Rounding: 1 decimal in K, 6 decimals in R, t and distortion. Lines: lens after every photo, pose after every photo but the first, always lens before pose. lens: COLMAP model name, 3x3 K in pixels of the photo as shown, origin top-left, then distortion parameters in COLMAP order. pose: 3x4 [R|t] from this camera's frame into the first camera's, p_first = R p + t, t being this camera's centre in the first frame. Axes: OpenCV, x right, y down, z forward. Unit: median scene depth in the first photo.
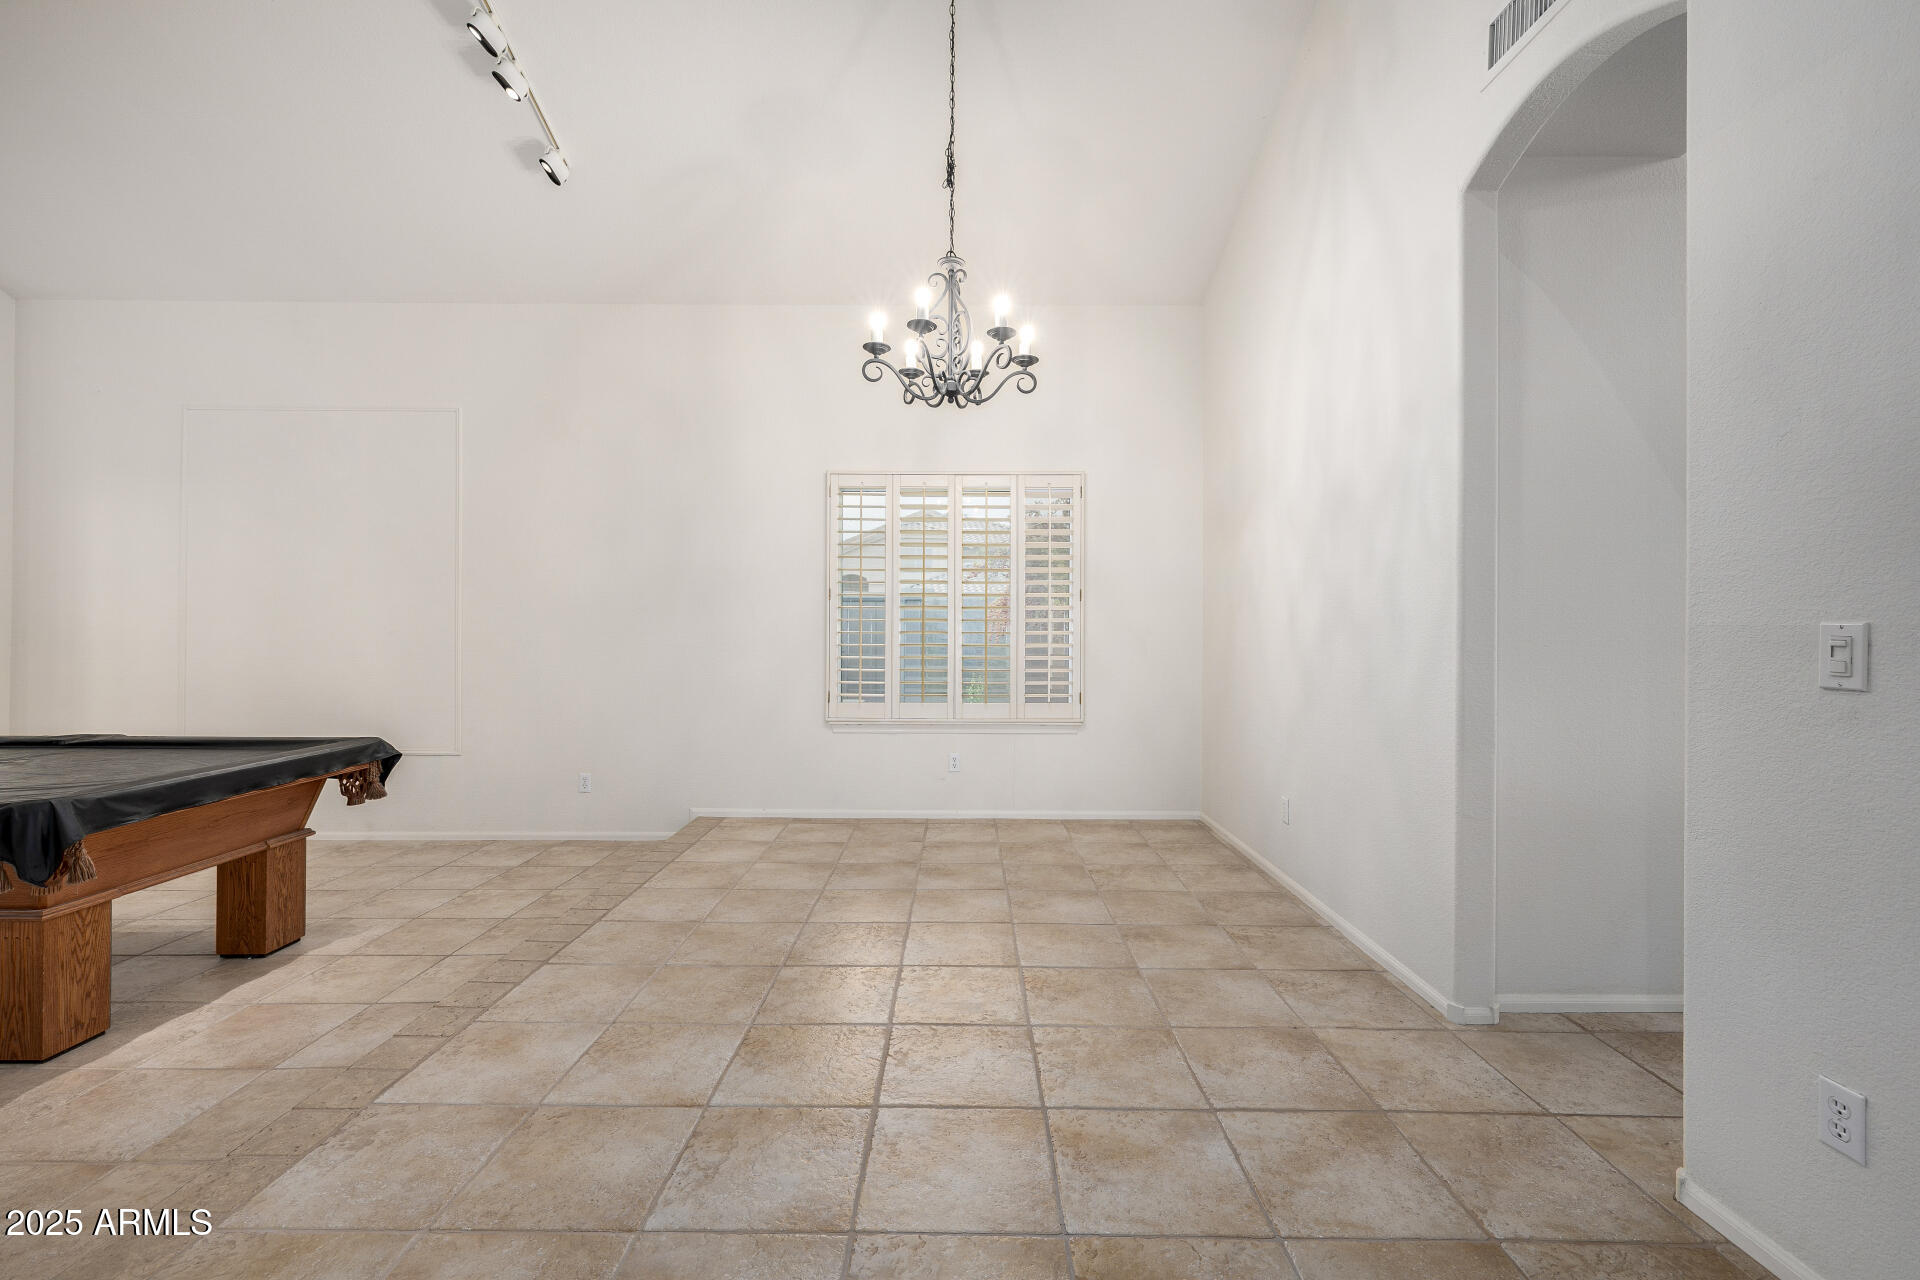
lens RADIAL K [[797.4, 0, 904.1], [0, 797.4, 633.9], [0, 0, 1]] dist [0.002683, 0.000356]
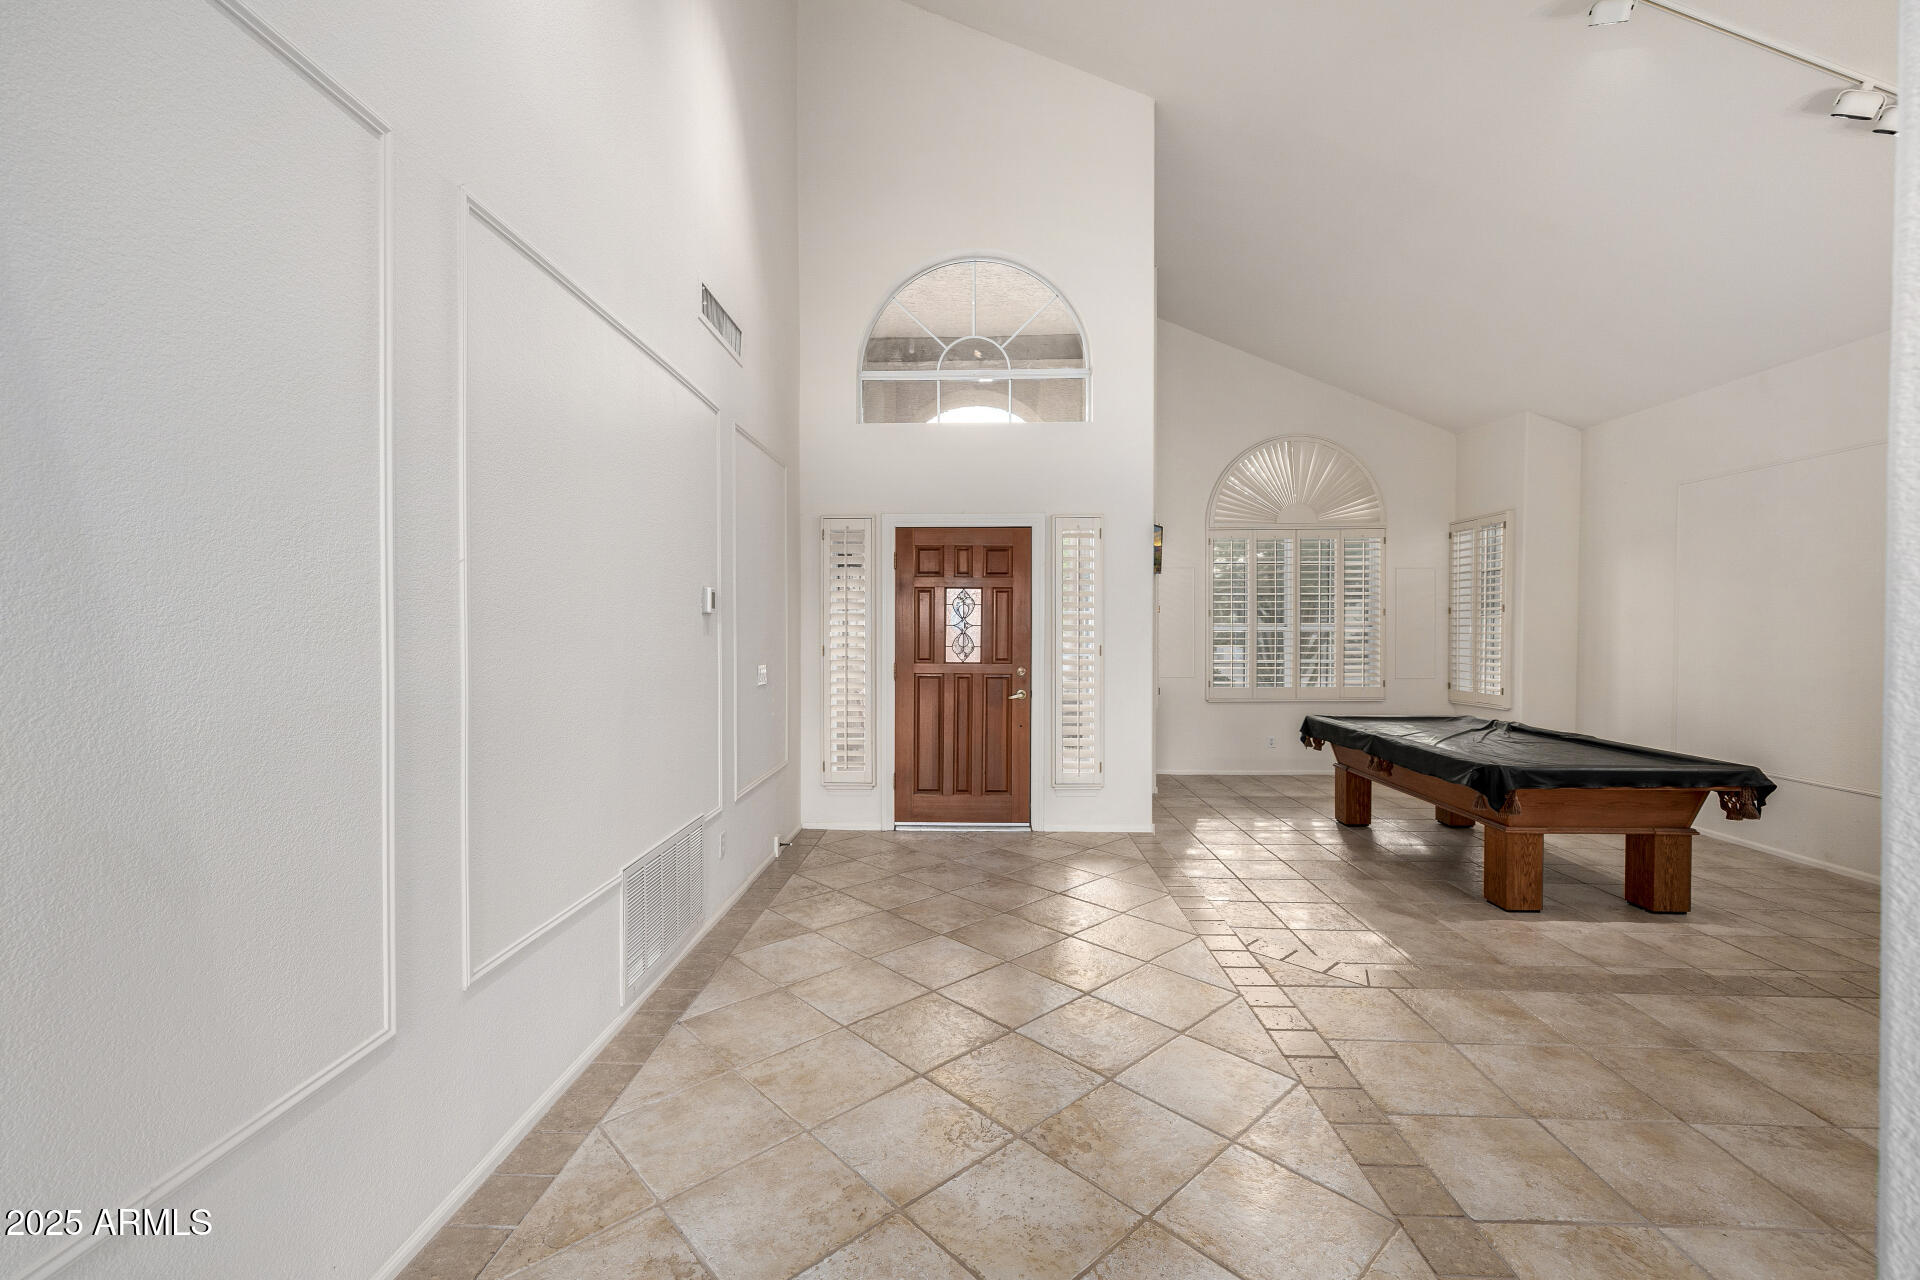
lens RADIAL K [[797.4, 0, 970.9], [0, 797.4, 640.2], [0, 0, 1]] dist [0.002683, 0.000356]
pose [[-0.014415, 0.011014, -0.999835, 0.588847], [-0.002809, 0.999935, 0.011056, -0.073765], [0.999892, 0.002968, -0.014383, -0.145507]]
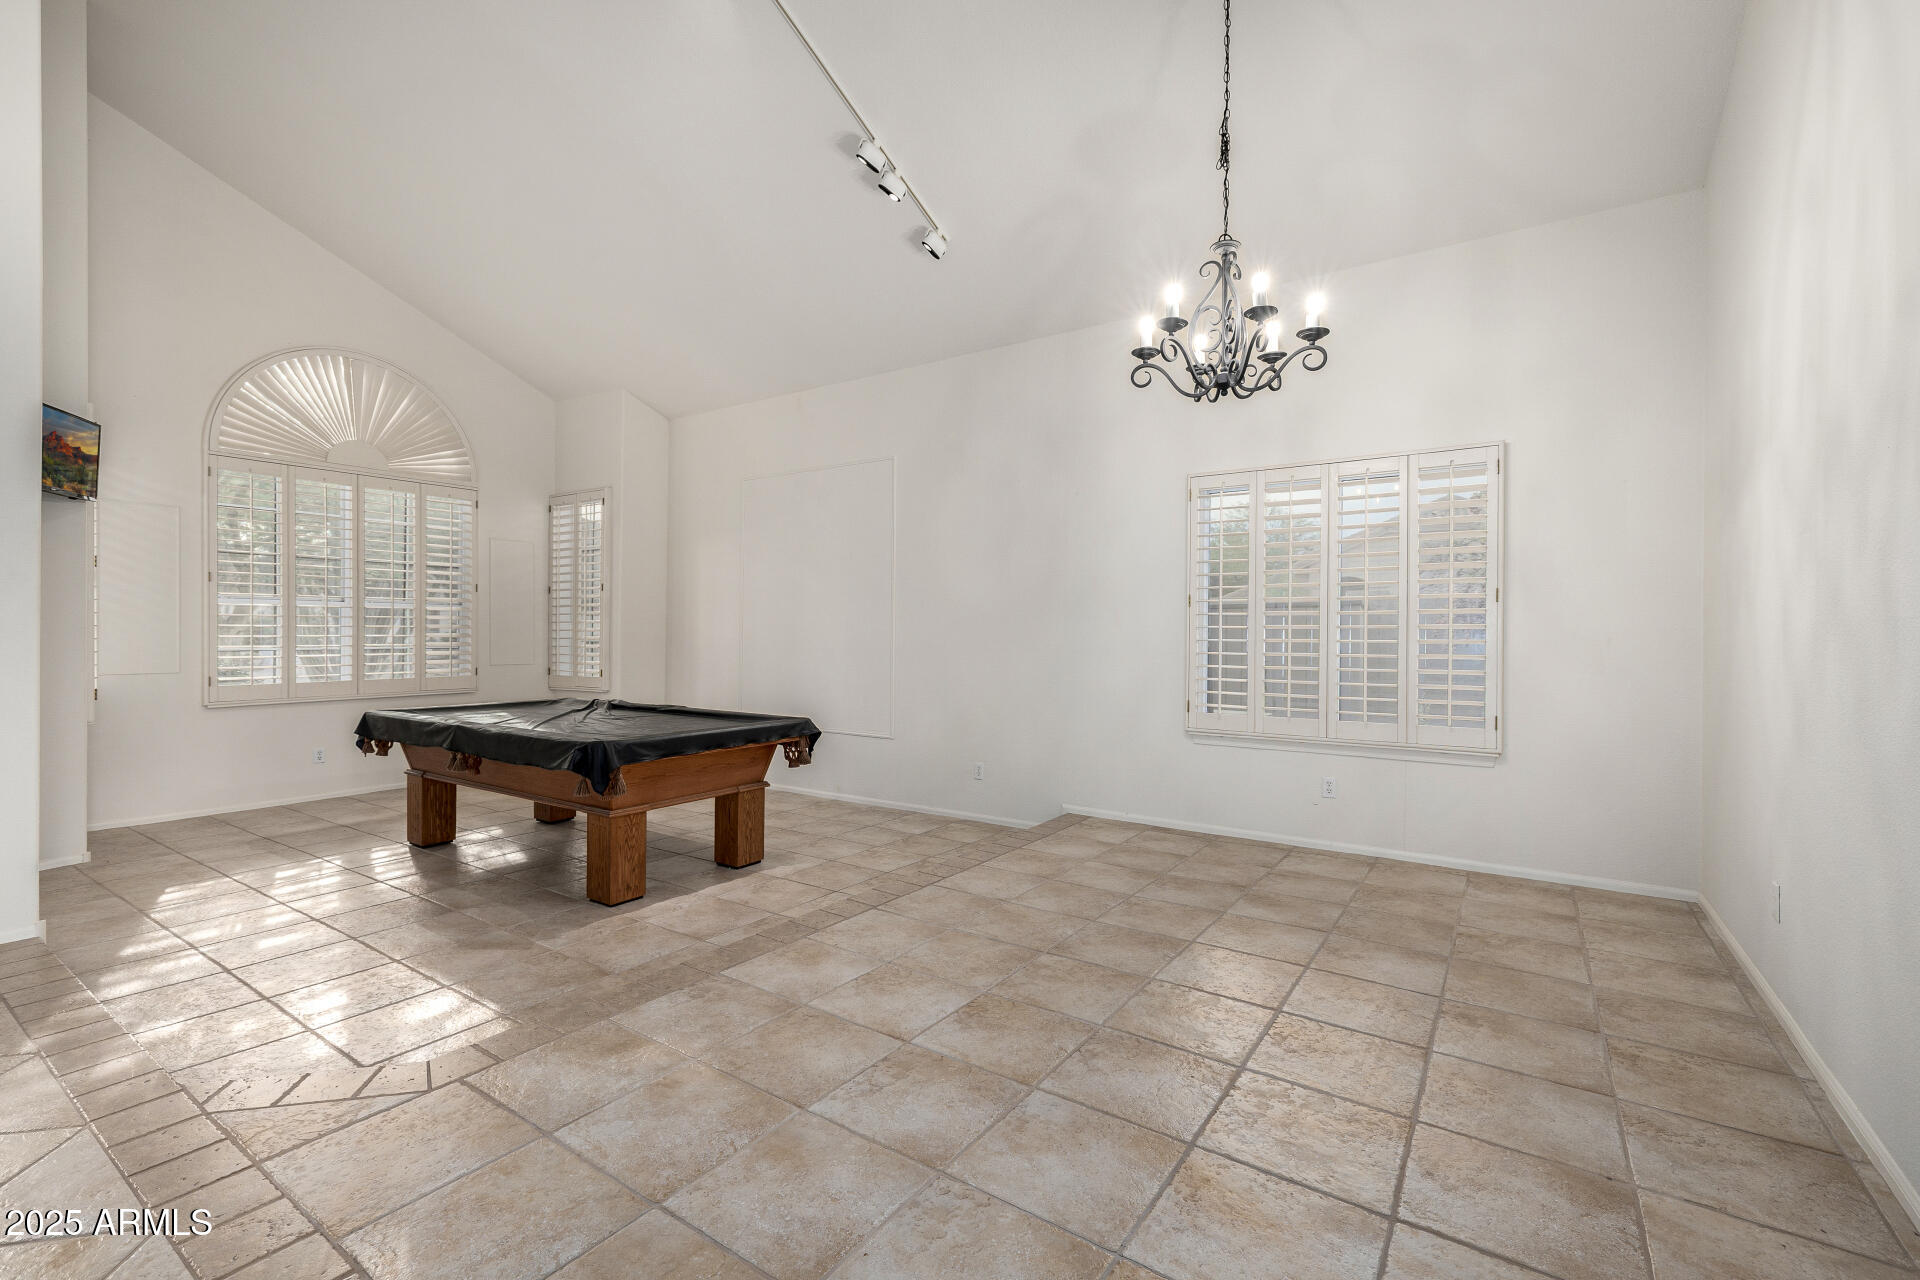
lens RADIAL K [[797.4, 0, 944.9], [0, 797.4, 640.2], [0, 0, 1]] dist [0.002683, 0.000356]
pose [[0.833321, 0.004588, -0.552771, 0.287005], [-0.005857, 0.999983, -0.000530, 0.001046], [0.552759, 0.003679, 0.833333, 0.033444]]
